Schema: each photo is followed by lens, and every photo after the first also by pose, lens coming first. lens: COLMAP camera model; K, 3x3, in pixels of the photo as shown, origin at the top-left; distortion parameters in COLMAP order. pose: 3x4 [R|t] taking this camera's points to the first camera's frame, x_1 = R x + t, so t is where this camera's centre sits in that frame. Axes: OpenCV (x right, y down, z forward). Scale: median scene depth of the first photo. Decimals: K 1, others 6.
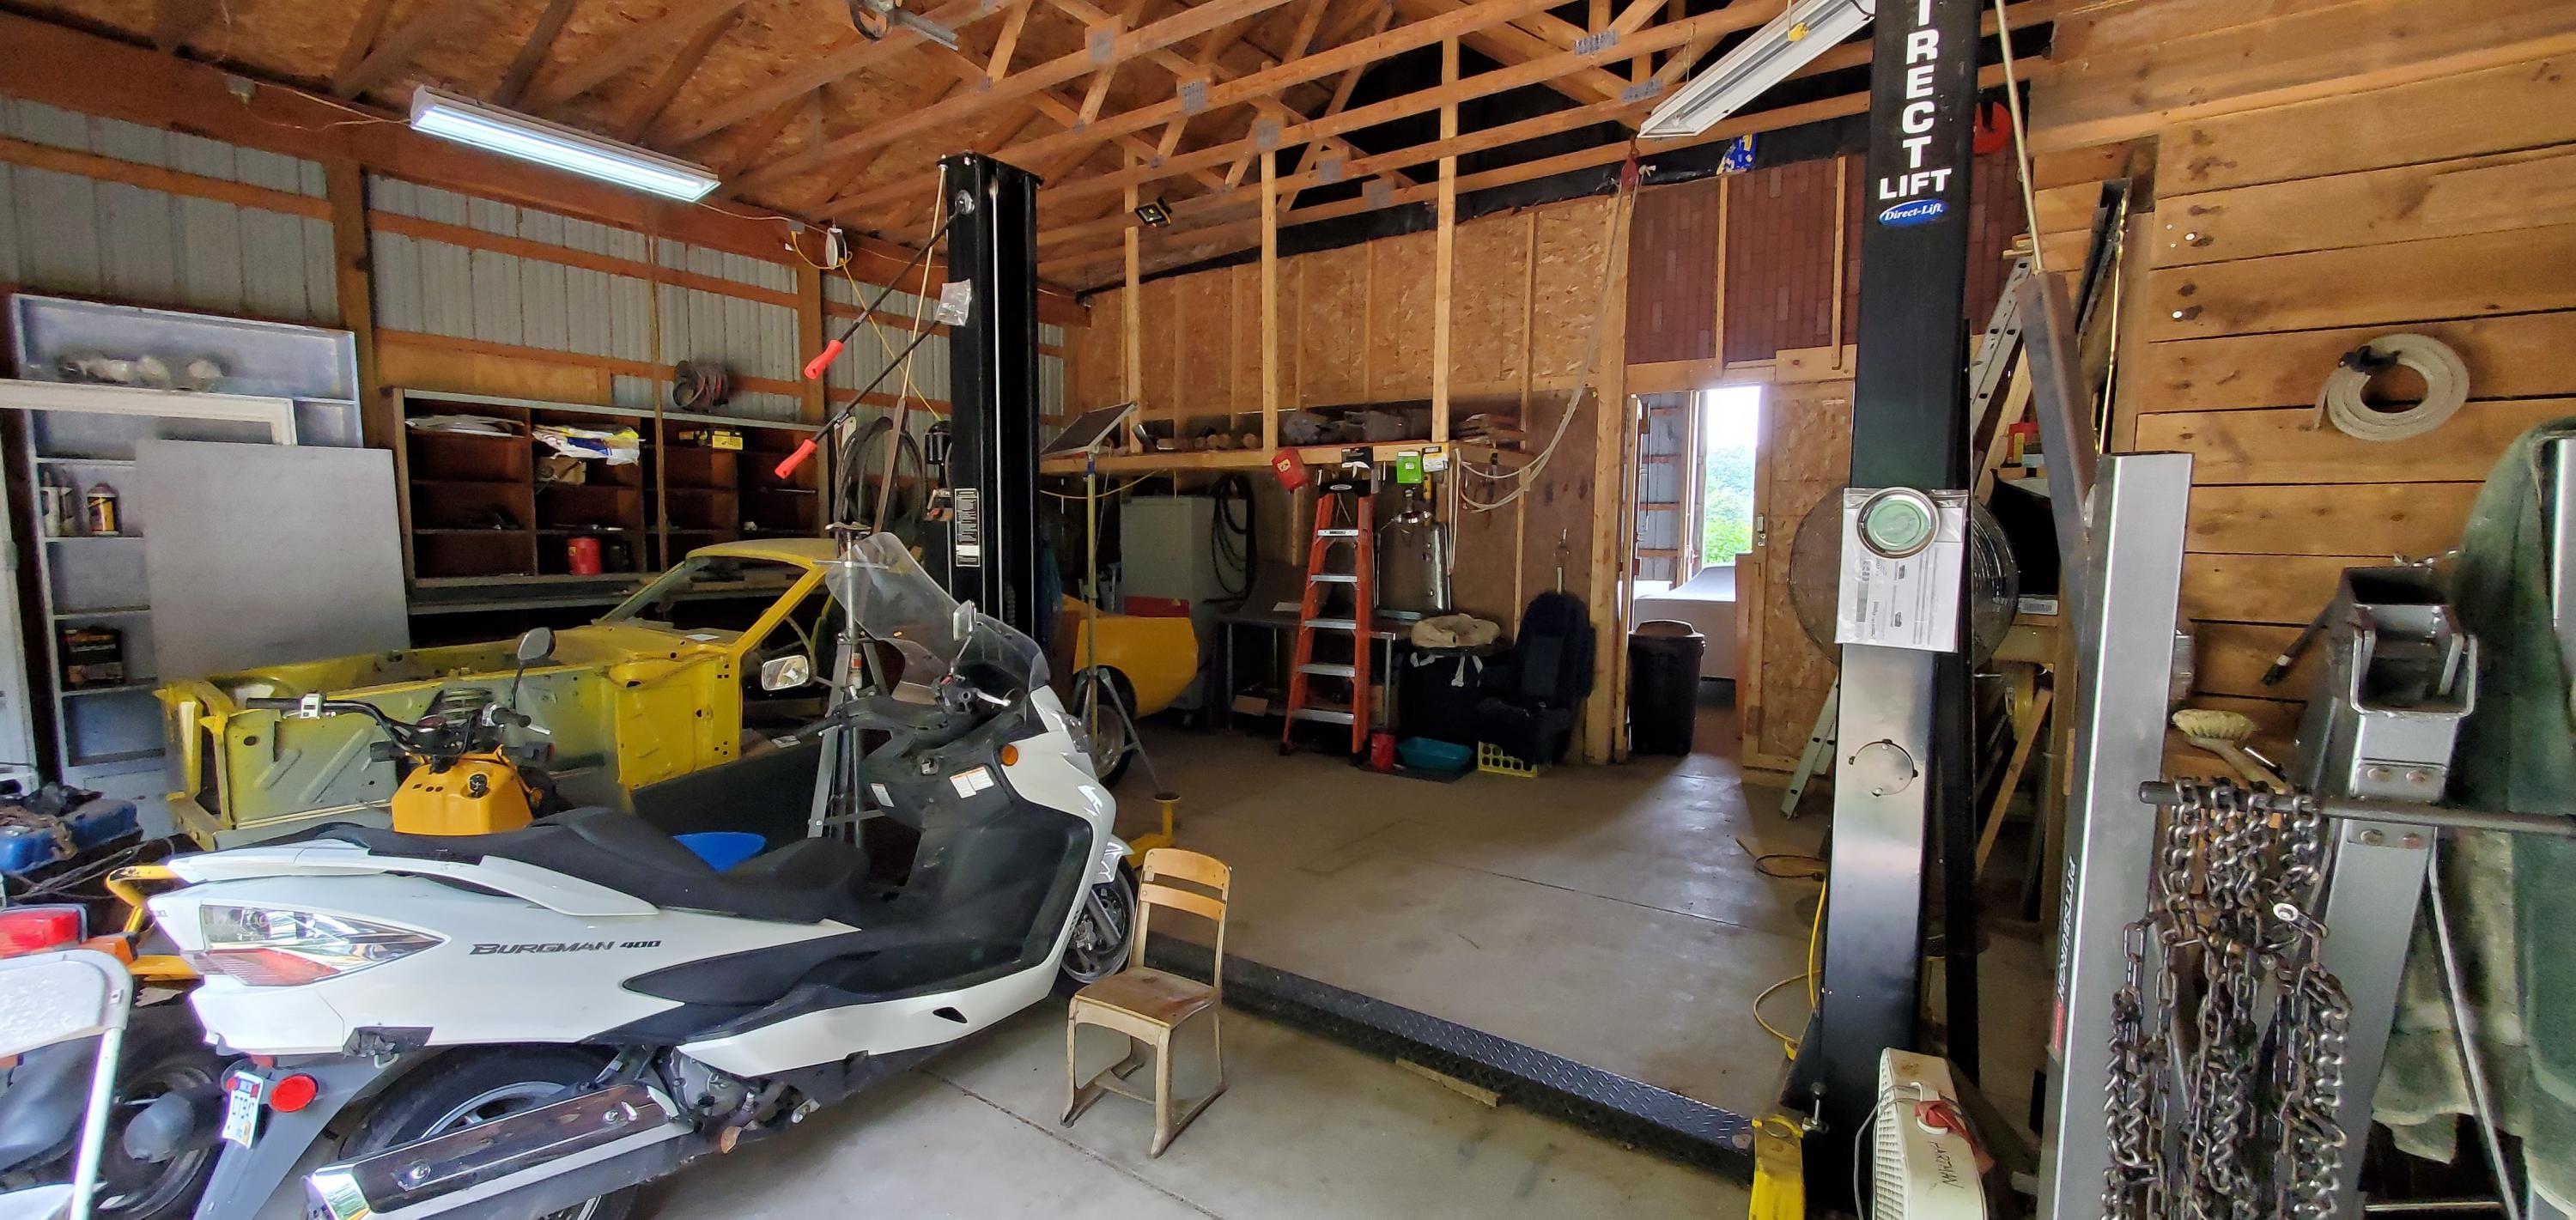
lens RADIAL K [[1016.3, 0, 1288.2], [0, 1016.3, 613.3], [0, 0, 1]] dist [0.003866, 0.000115]
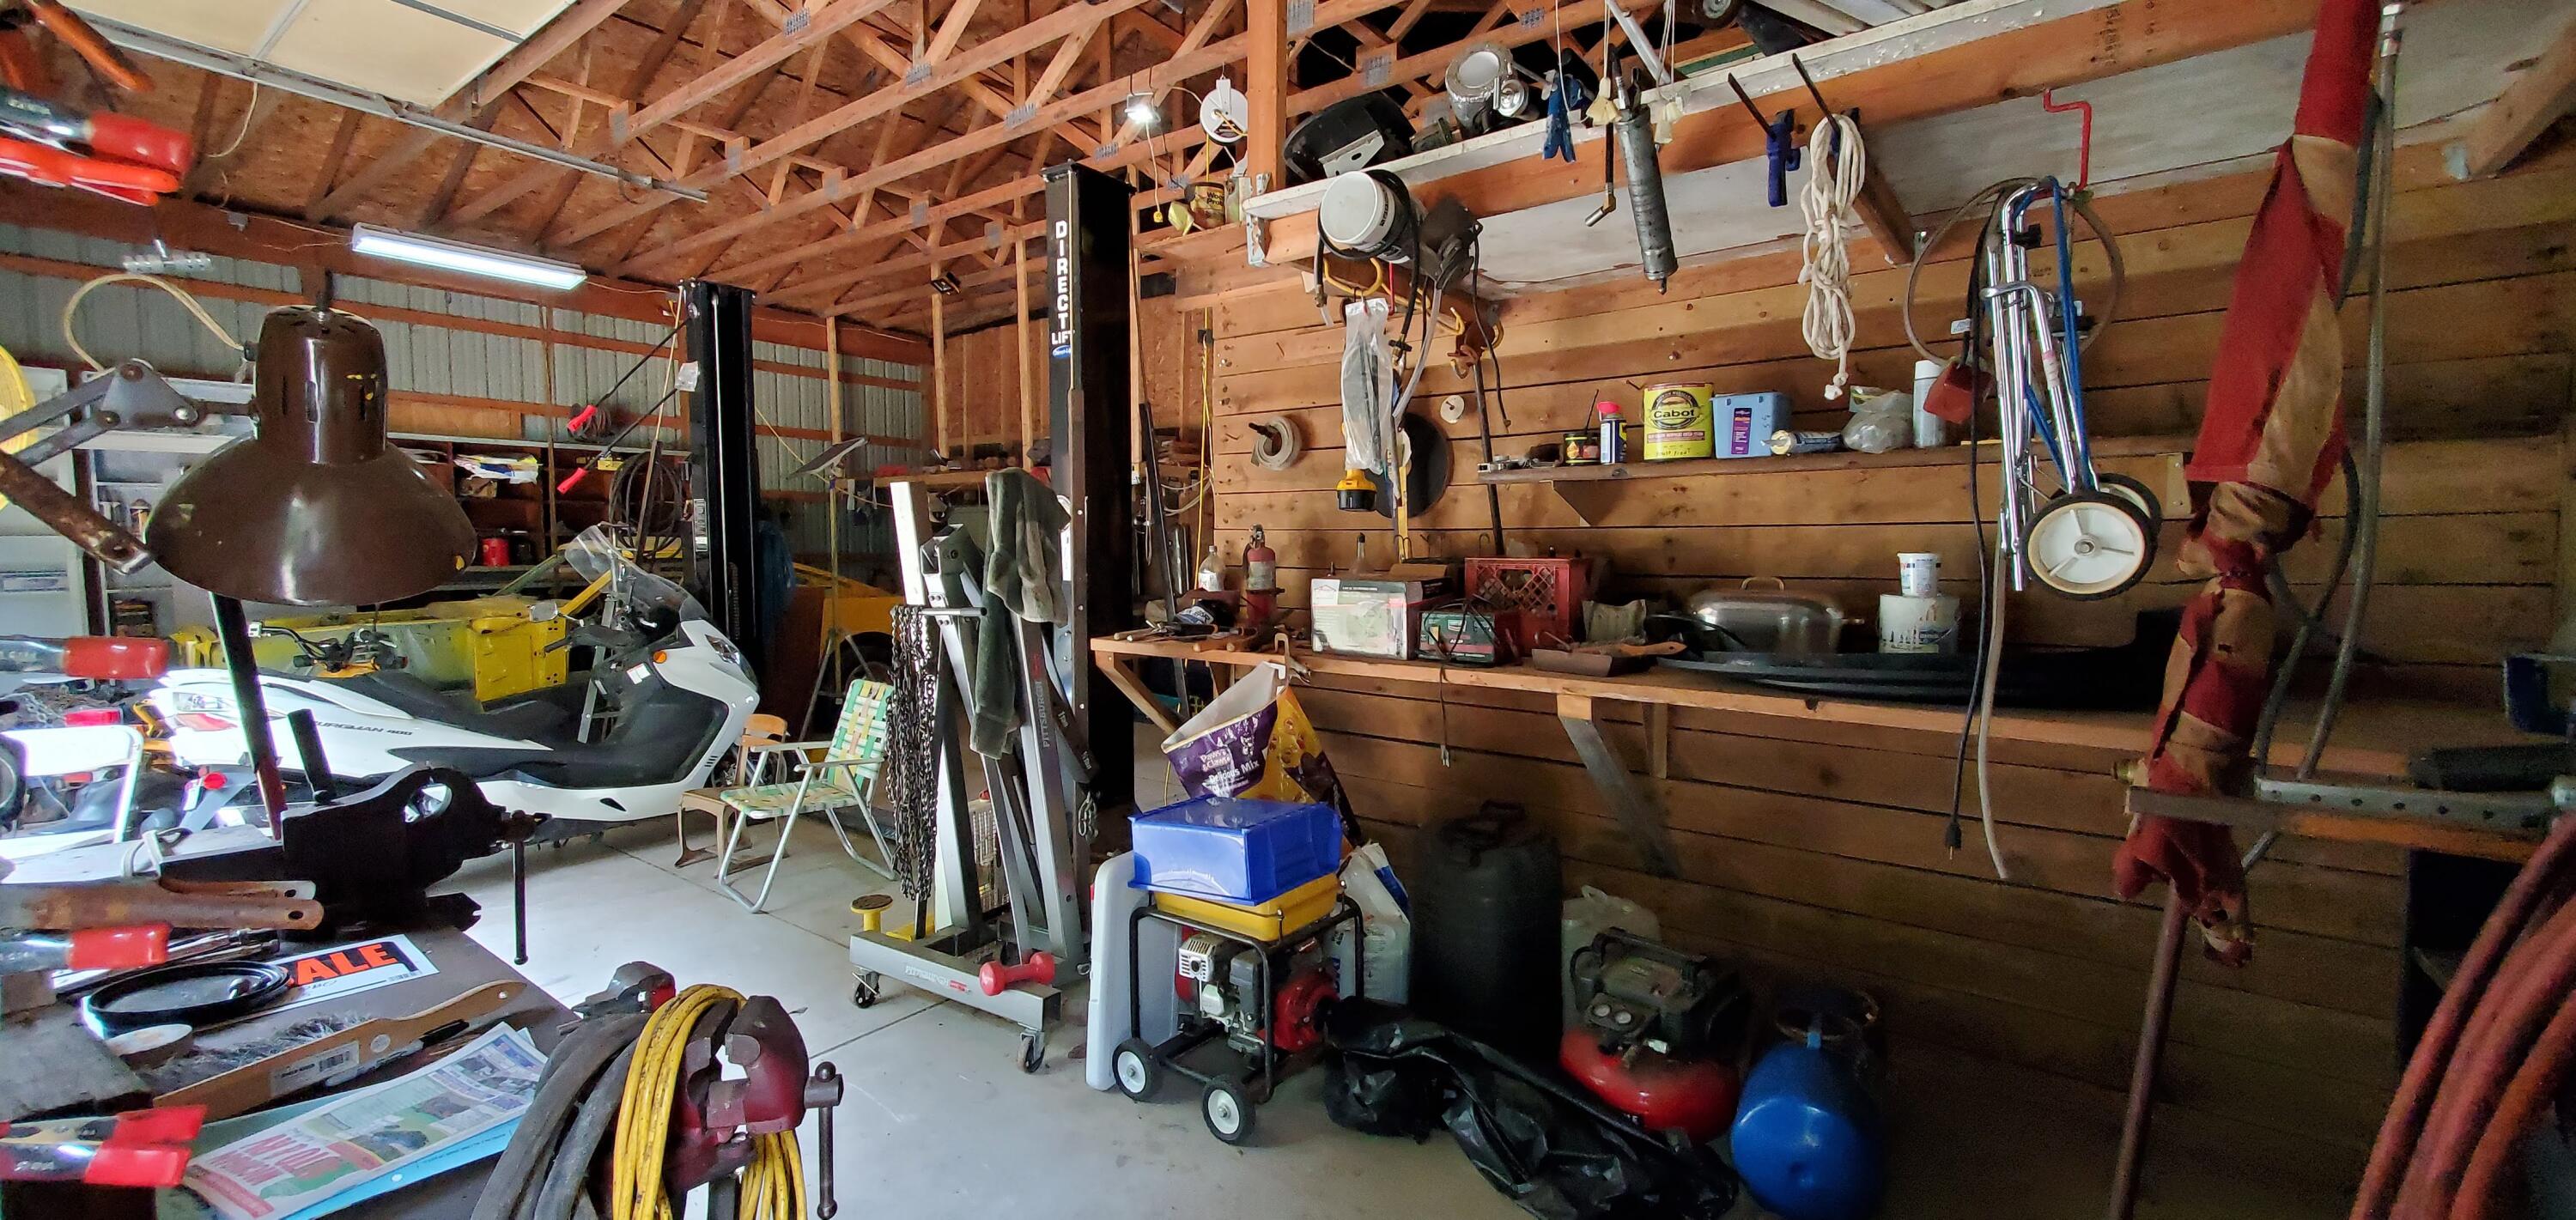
lens RADIAL K [[1016.3, 0, 1284.0], [0, 1016.3, 614.0], [0, 0, 1]] dist [0.003866, 0.000115]
pose [[0.999749, -0.002294, -0.022278, 0.408724], [0.002049, 0.999937, -0.011019, 0.045787], [0.022302, 0.010970, 0.999691, -0.339936]]
